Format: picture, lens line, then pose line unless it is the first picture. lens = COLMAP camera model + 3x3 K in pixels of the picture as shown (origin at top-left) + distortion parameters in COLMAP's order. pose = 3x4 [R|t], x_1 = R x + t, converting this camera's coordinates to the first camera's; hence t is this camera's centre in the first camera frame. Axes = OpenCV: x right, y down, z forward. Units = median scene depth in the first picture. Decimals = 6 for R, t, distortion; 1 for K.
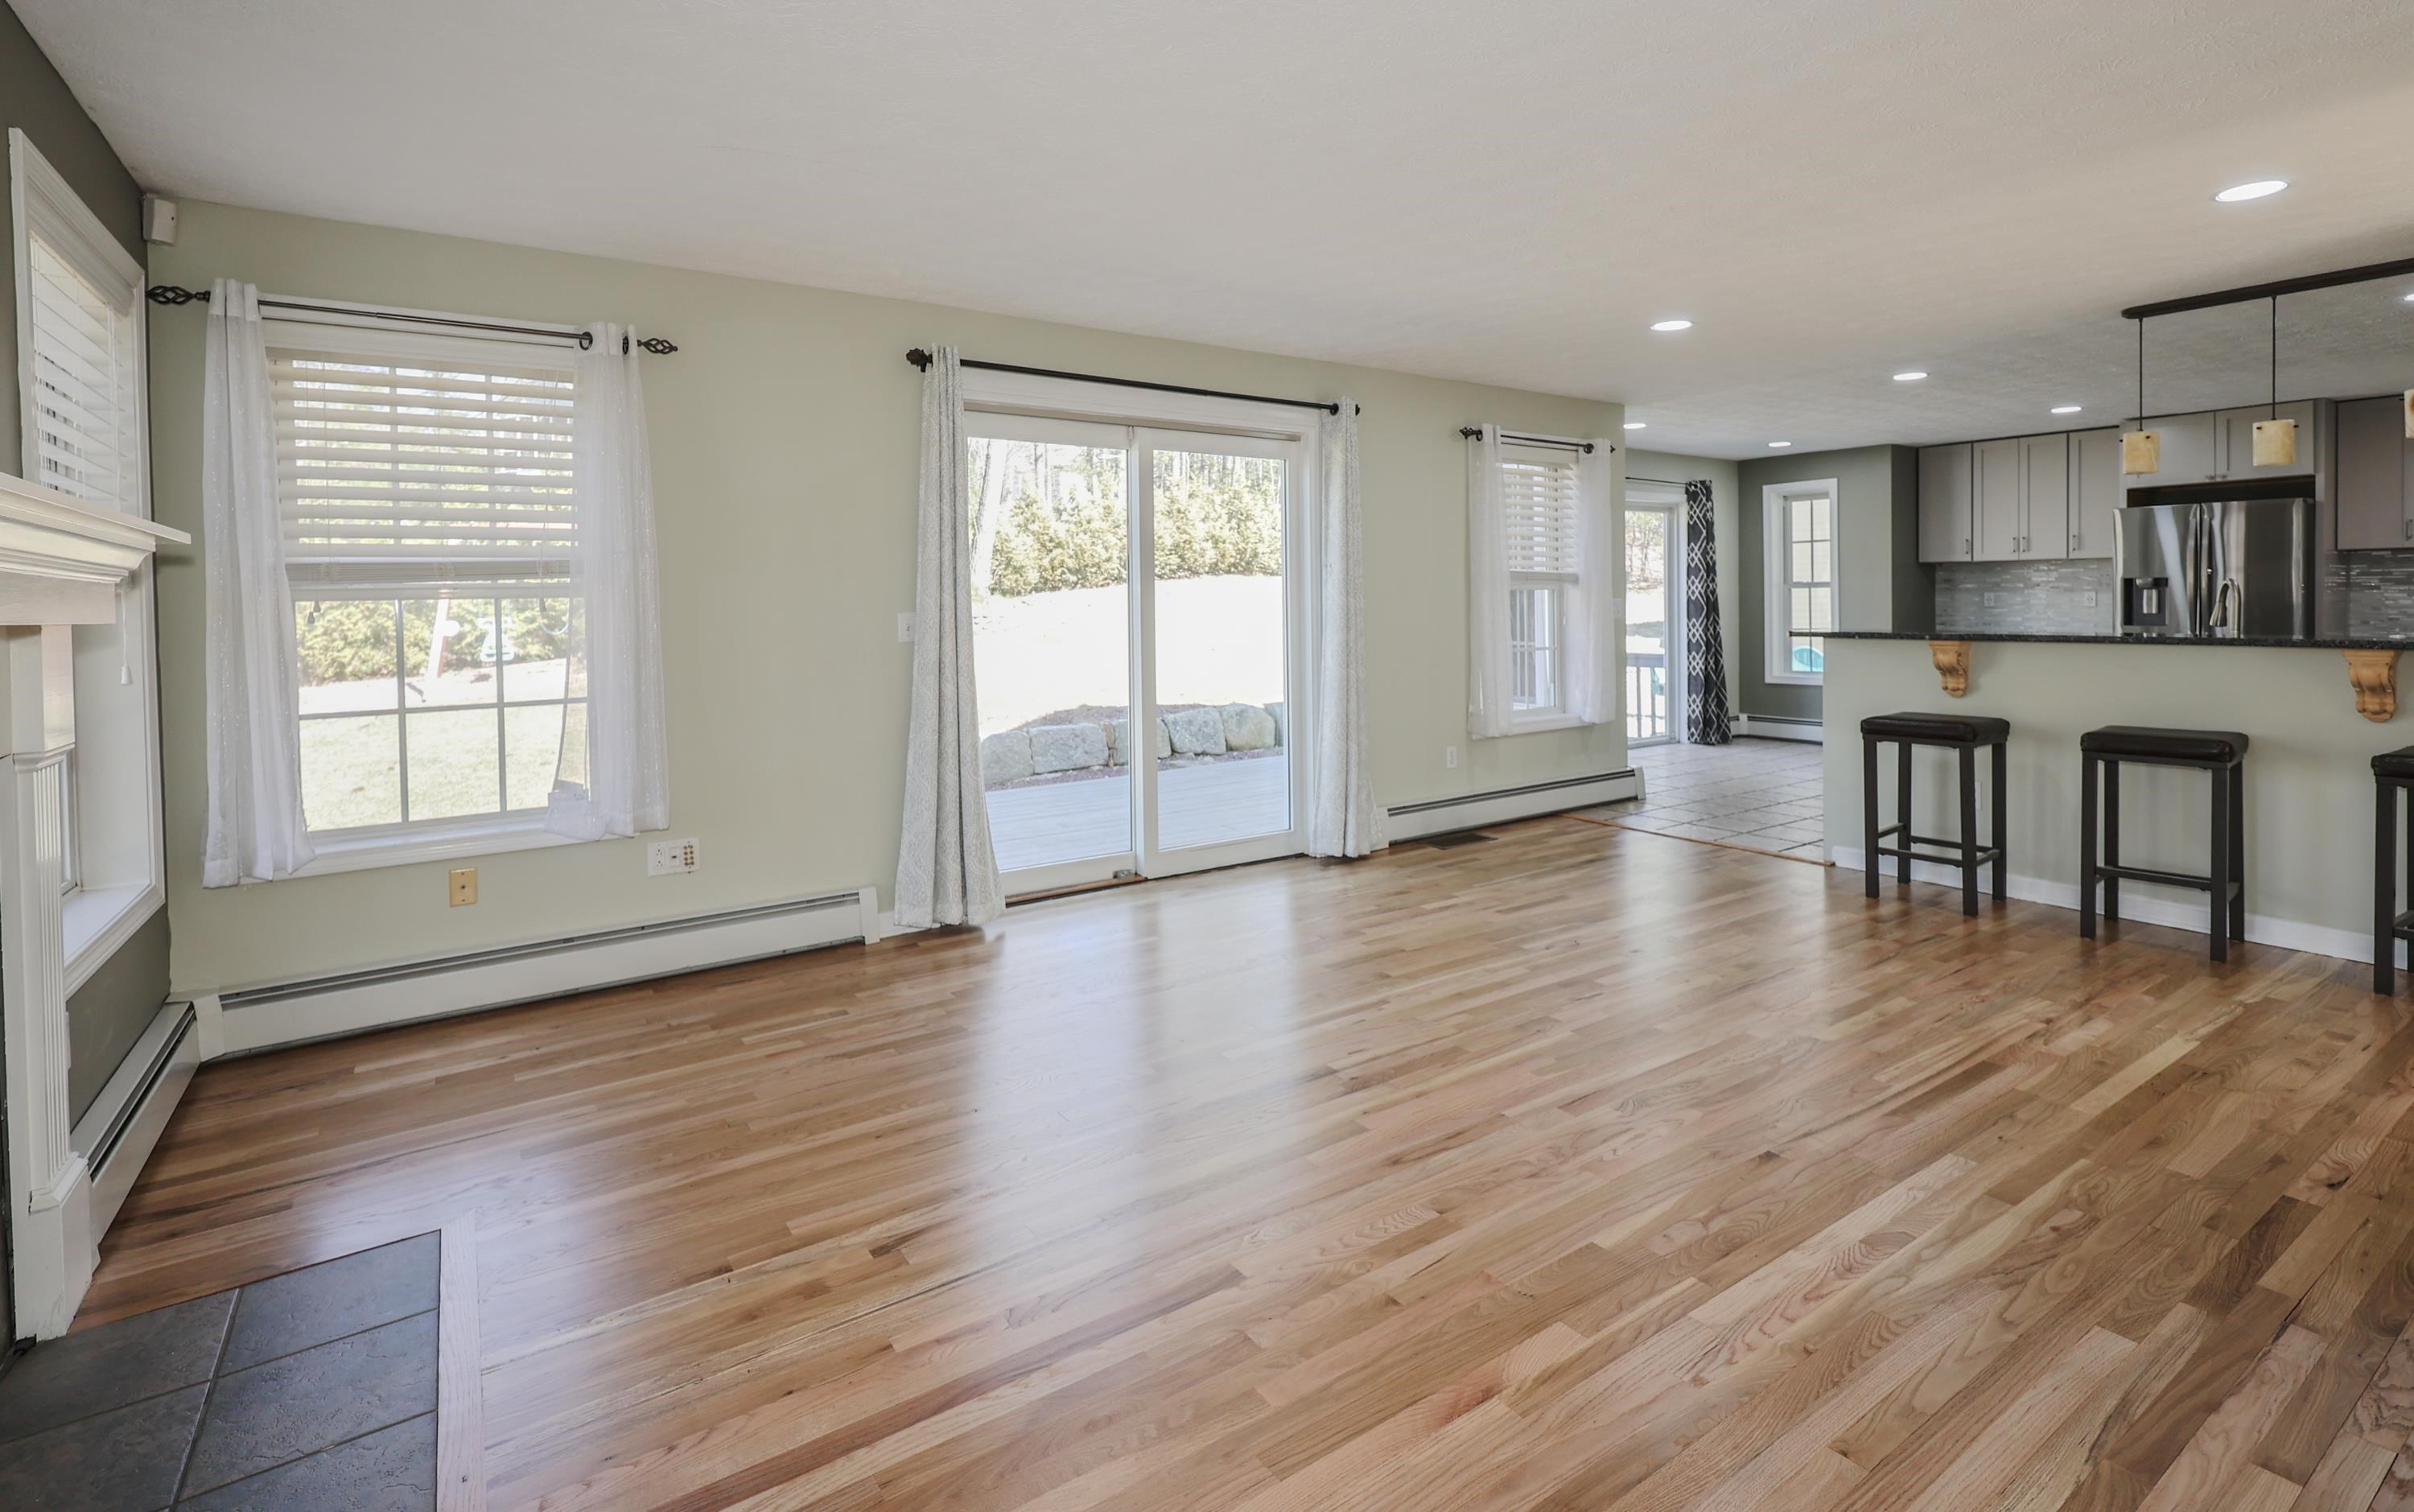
lens RADIAL K [[1087.3, 0, 1194.9], [0, 1087.3, 628.1], [0, 0, 1]] dist [-0.001942, 0.000375]
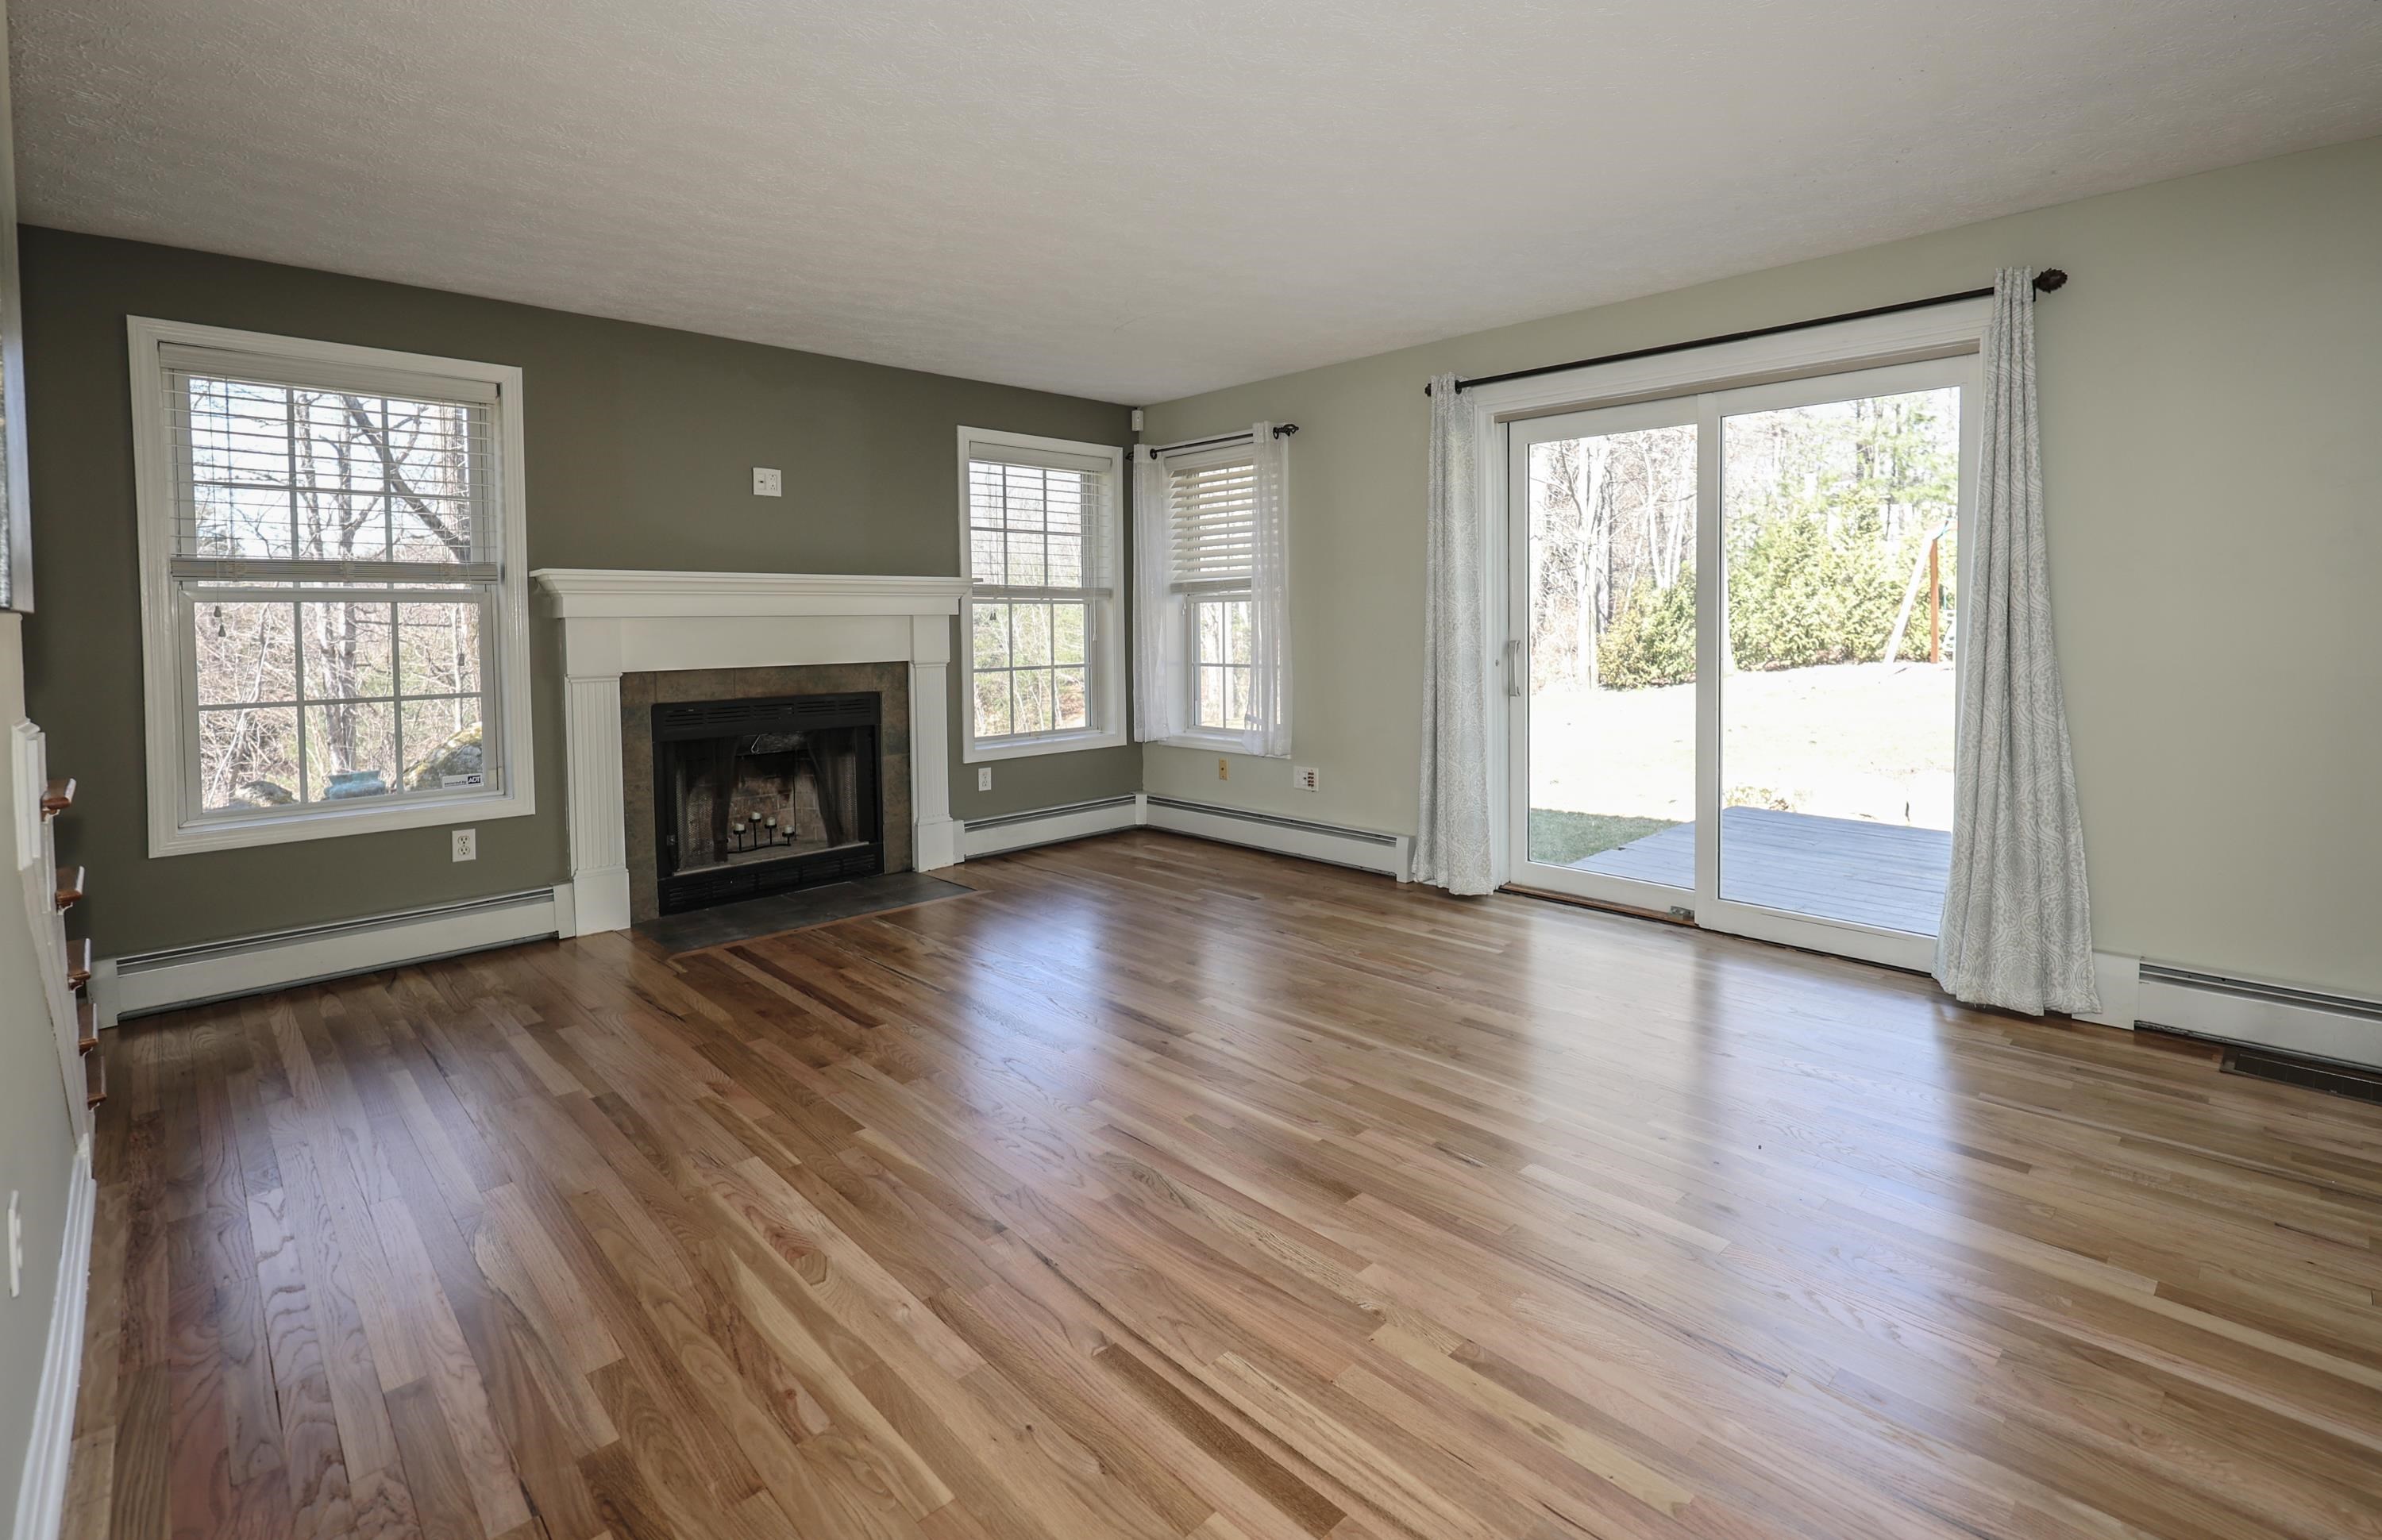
lens RADIAL K [[1112.9, 0, 1347.5], [0, 1112.9, 655.5], [0, 0, 1]] dist [0.002451, -0.001306]
pose [[0.238220, 0.048443, -0.970002, 1.115098], [-0.014898, 0.998820, 0.046224, -0.026929], [0.971097, 0.003440, 0.238660, 0.803379]]
